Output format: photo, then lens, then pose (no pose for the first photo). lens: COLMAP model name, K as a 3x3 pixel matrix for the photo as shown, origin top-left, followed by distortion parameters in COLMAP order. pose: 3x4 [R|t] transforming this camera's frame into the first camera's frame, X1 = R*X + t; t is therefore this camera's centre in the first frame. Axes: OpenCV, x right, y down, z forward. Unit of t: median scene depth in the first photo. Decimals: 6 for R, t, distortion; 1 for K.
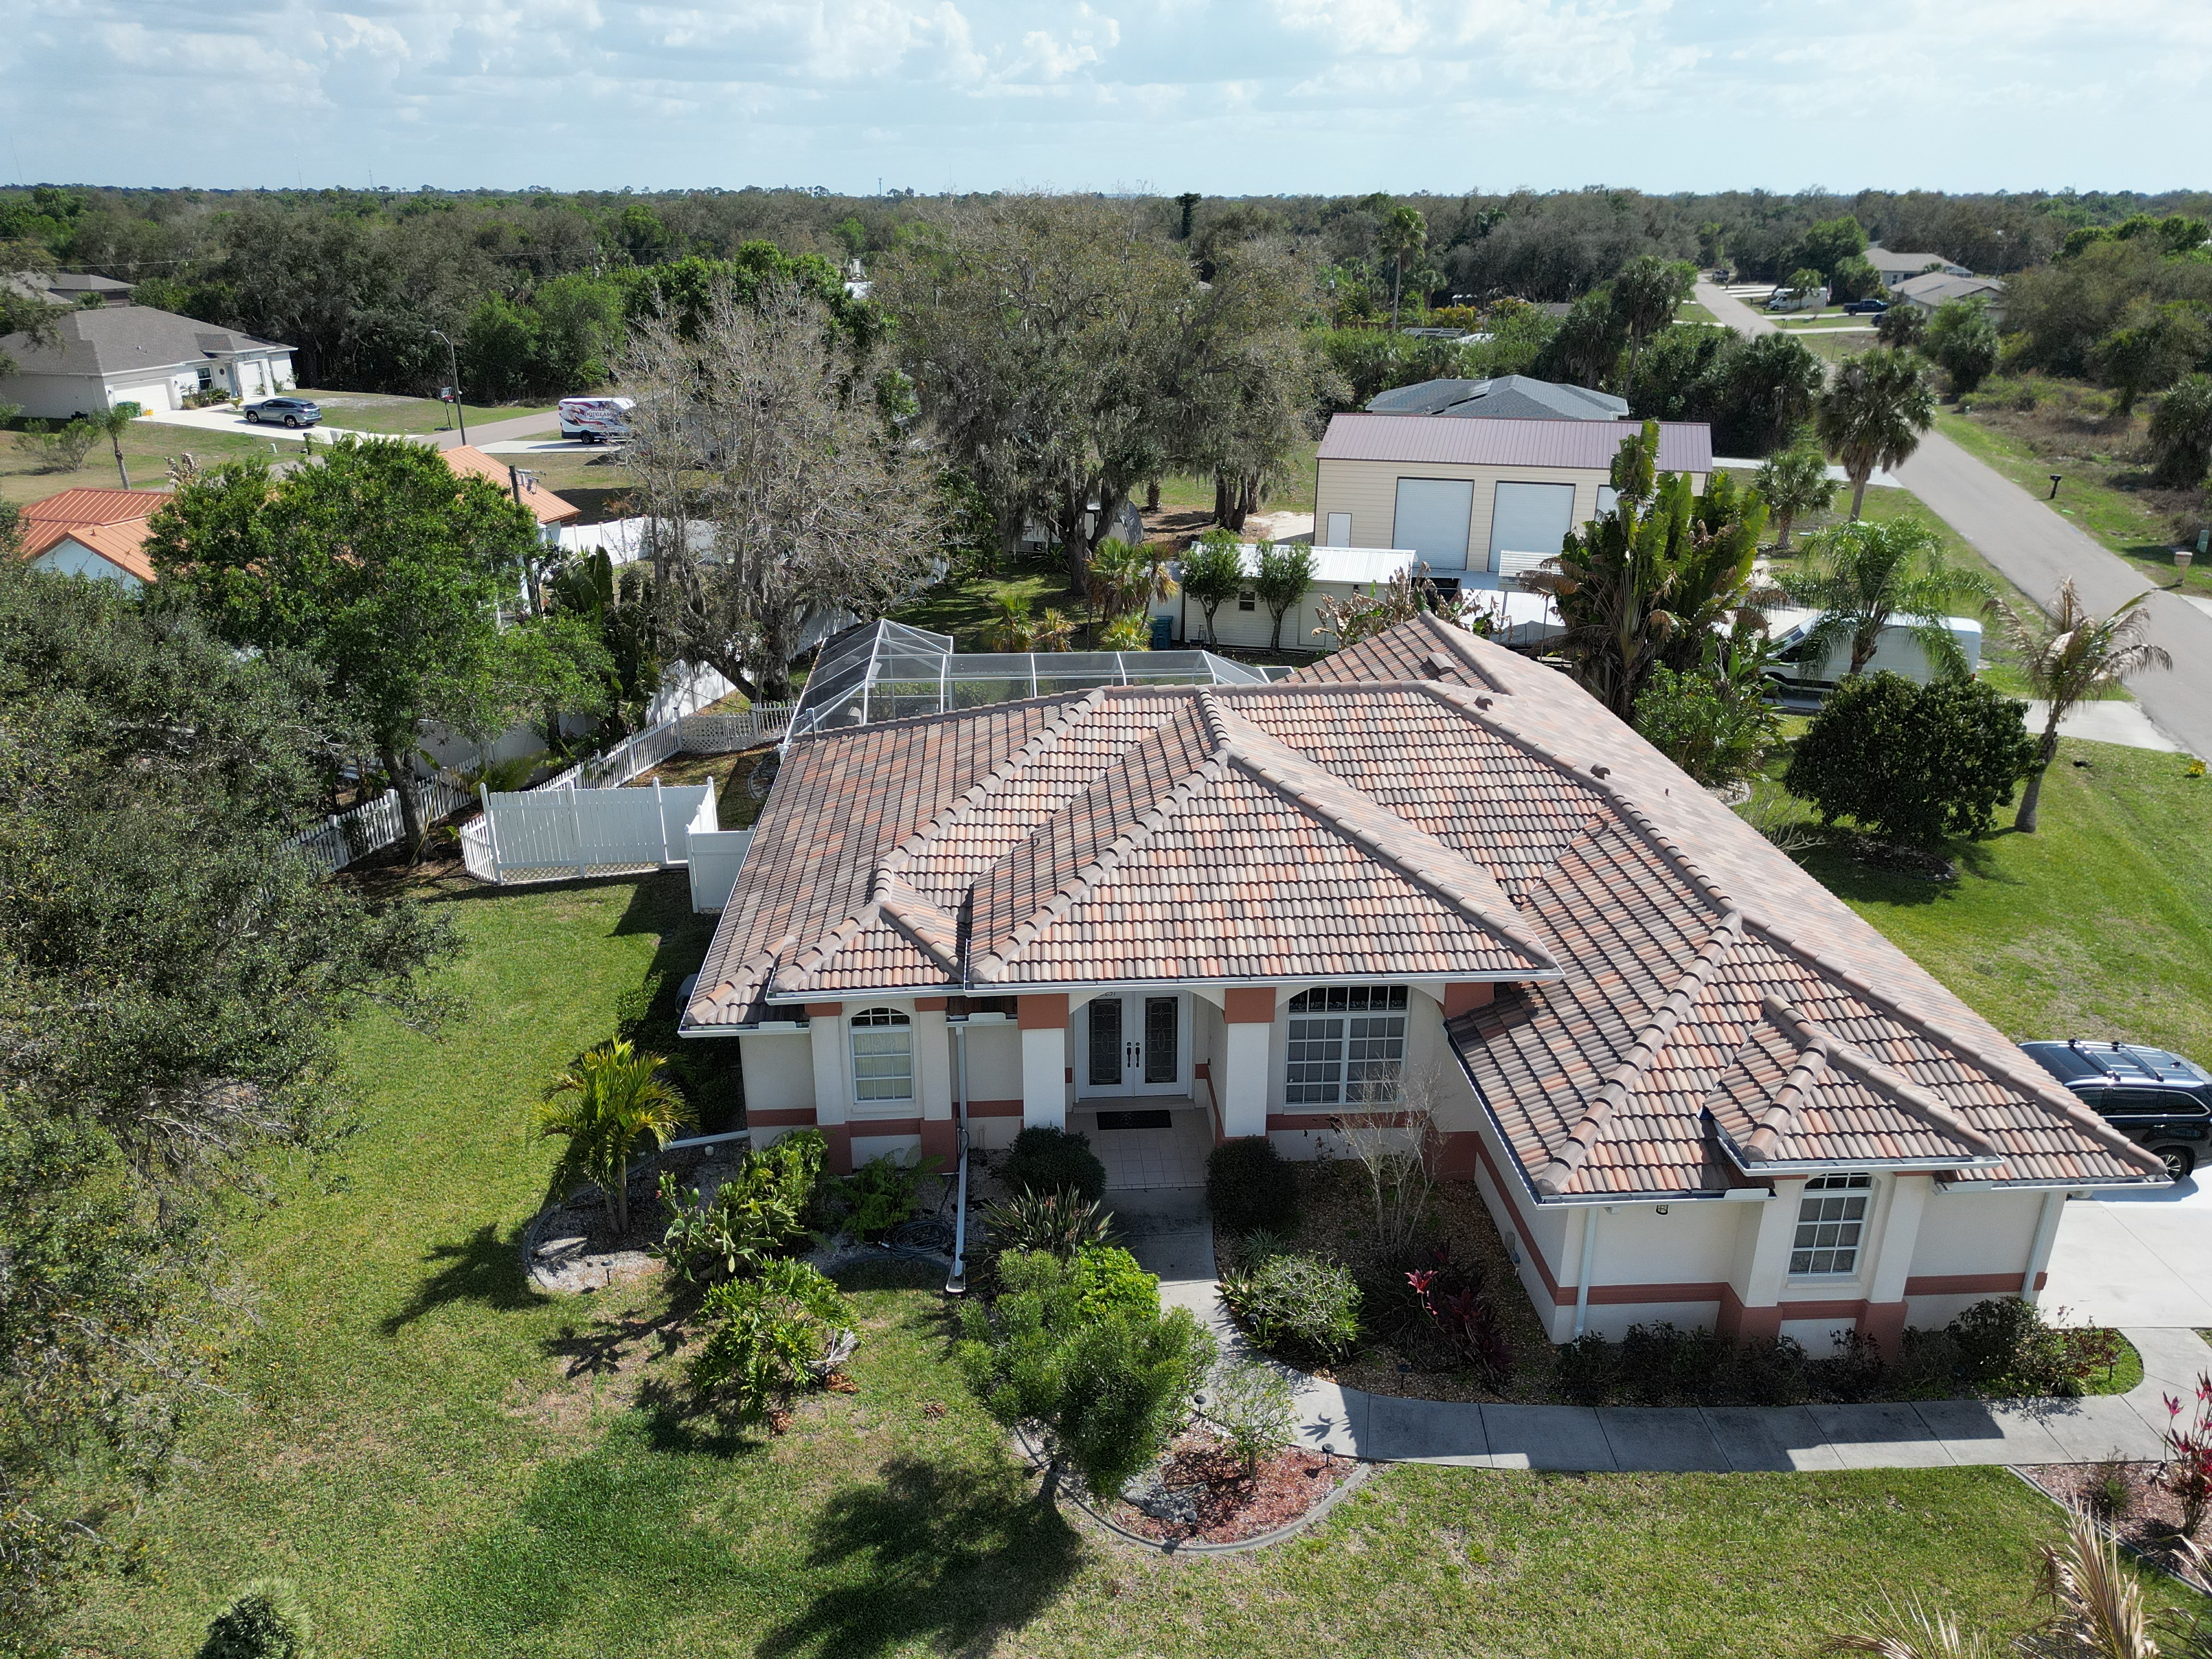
lens RADIAL K [[1536.2, 0, 1113.6], [0, 1536.2, 819.3], [0, 0, 1]] dist [0.050086, -0.040580]
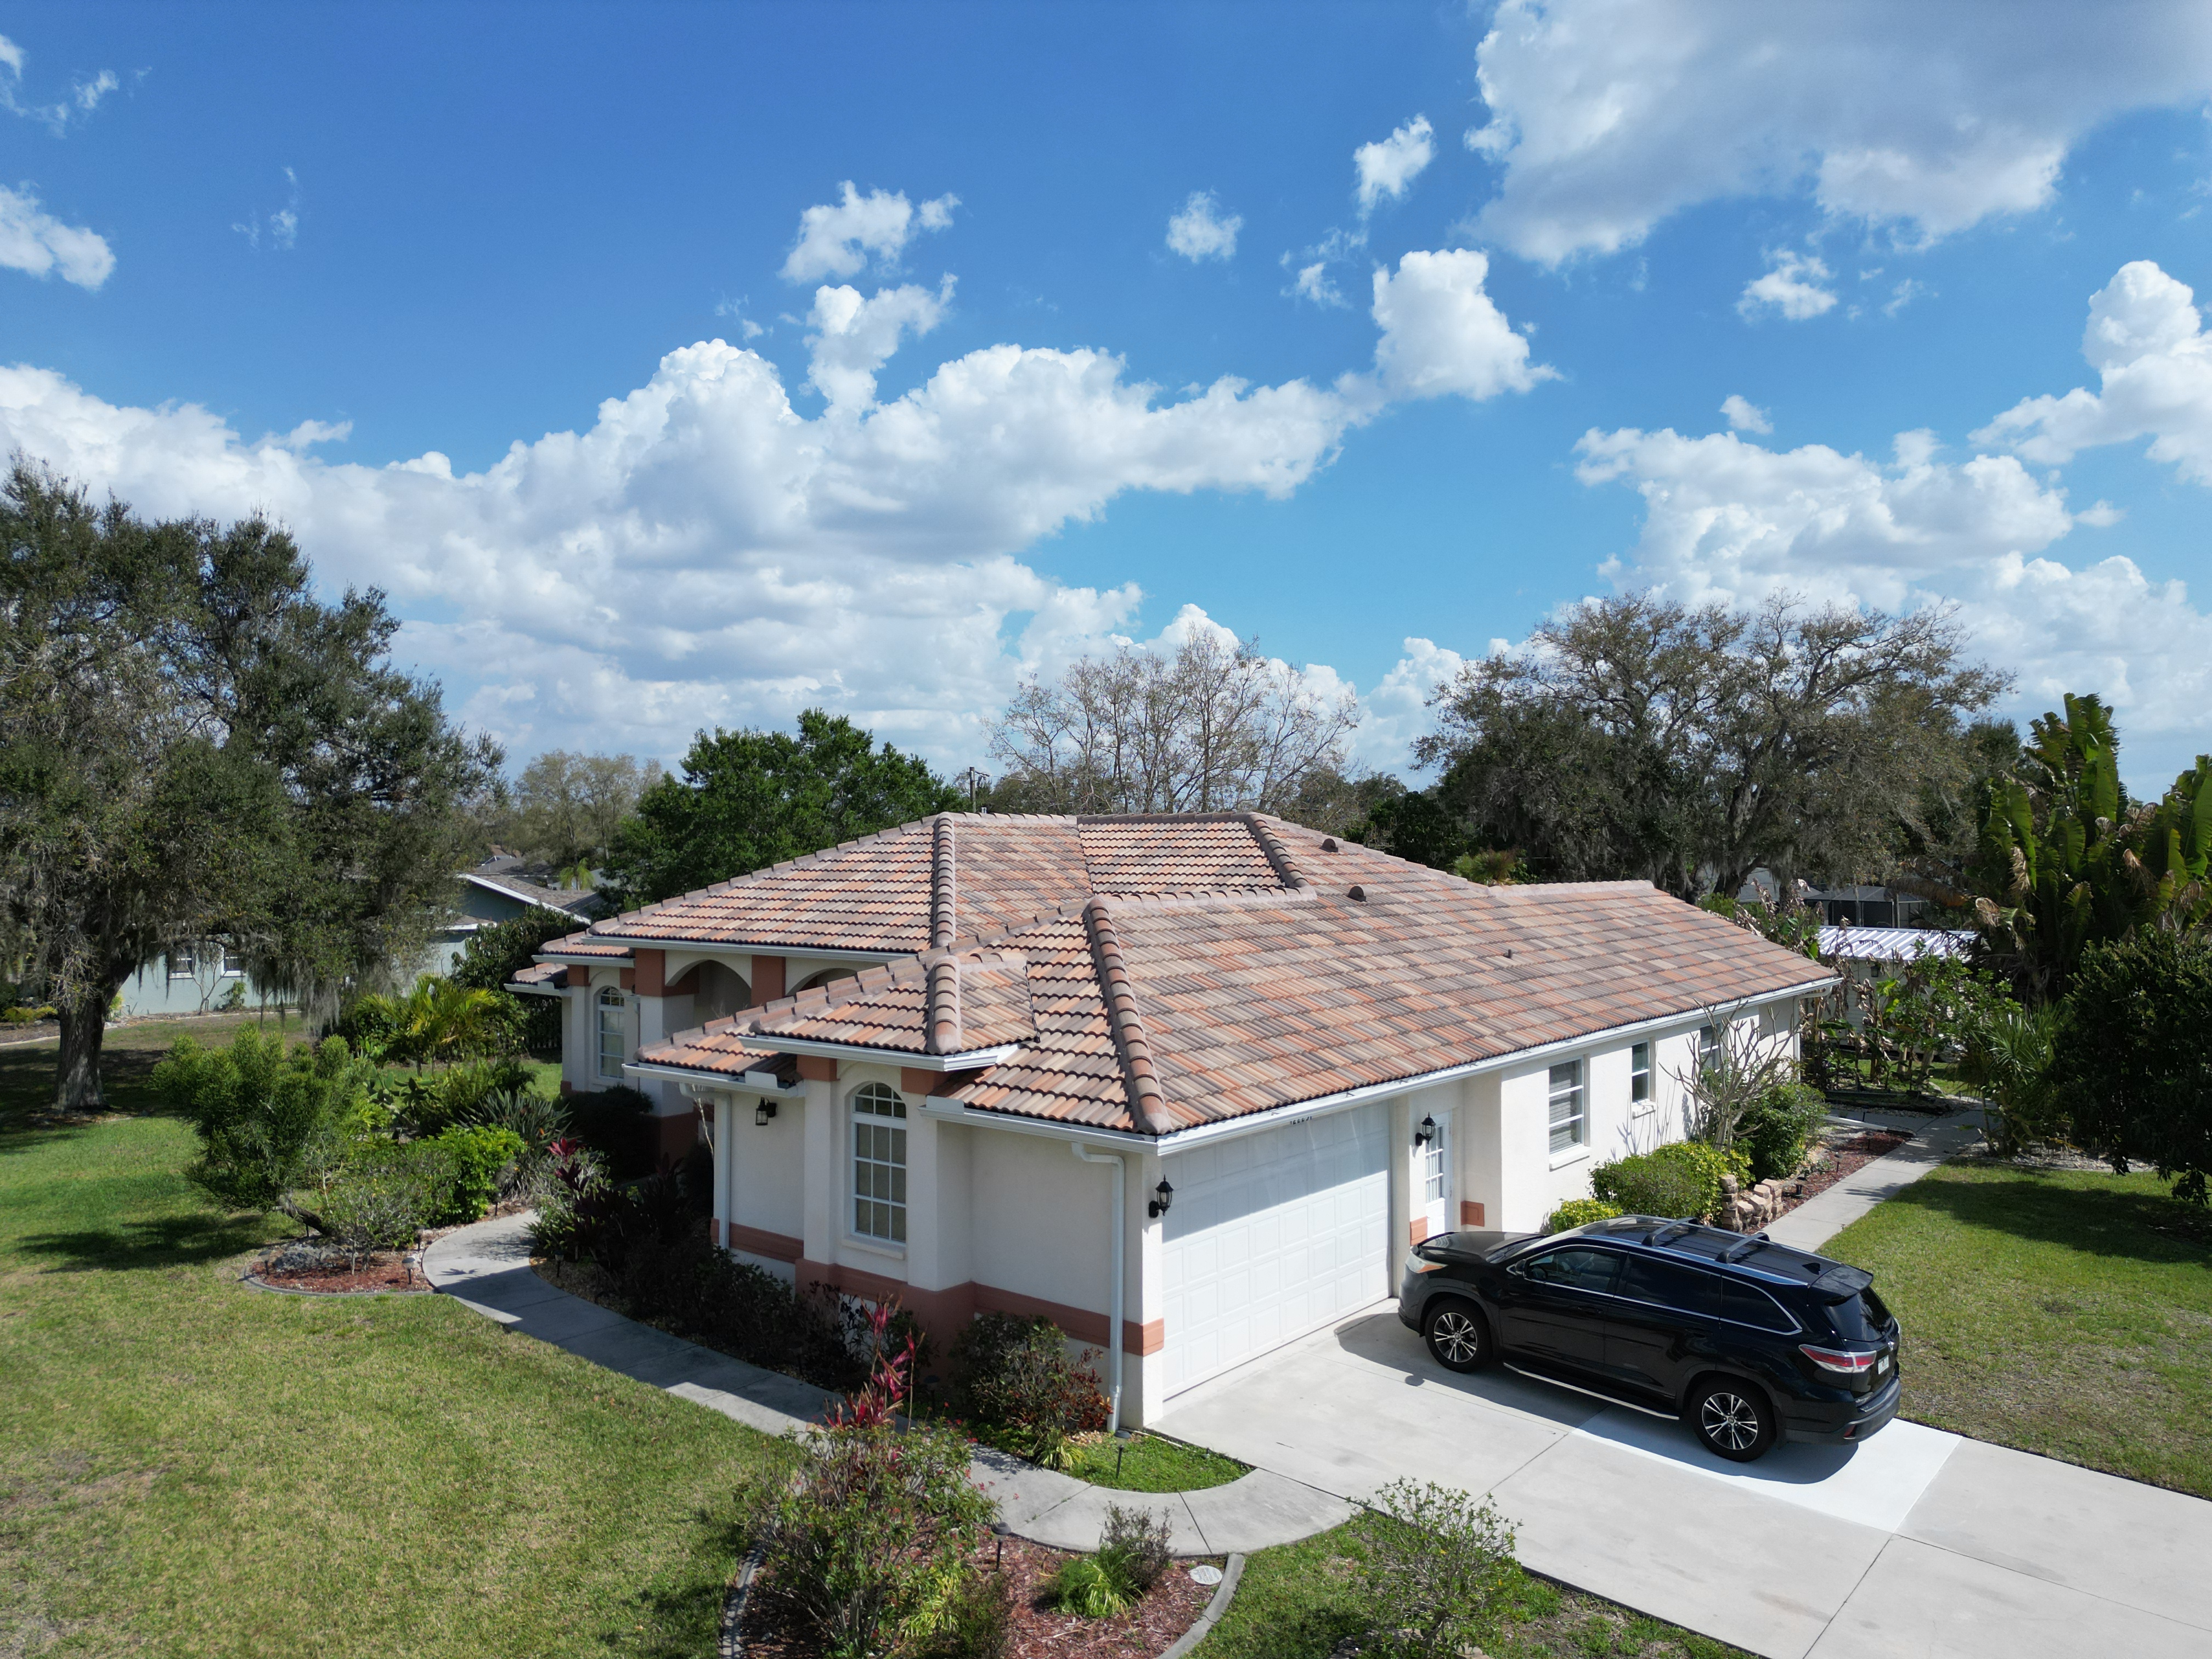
lens RADIAL K [[1474.8, 0, 1104.7], [0, 1474.8, 807.8], [0, 0, 1]] dist [0.017468, -0.000007]
pose [[0.723600, -0.029147, -0.689604, 0.960278], [-0.247850, 0.921498, -0.299017, 0.253928], [0.644184, 0.387287, 0.659572, 0.419337]]
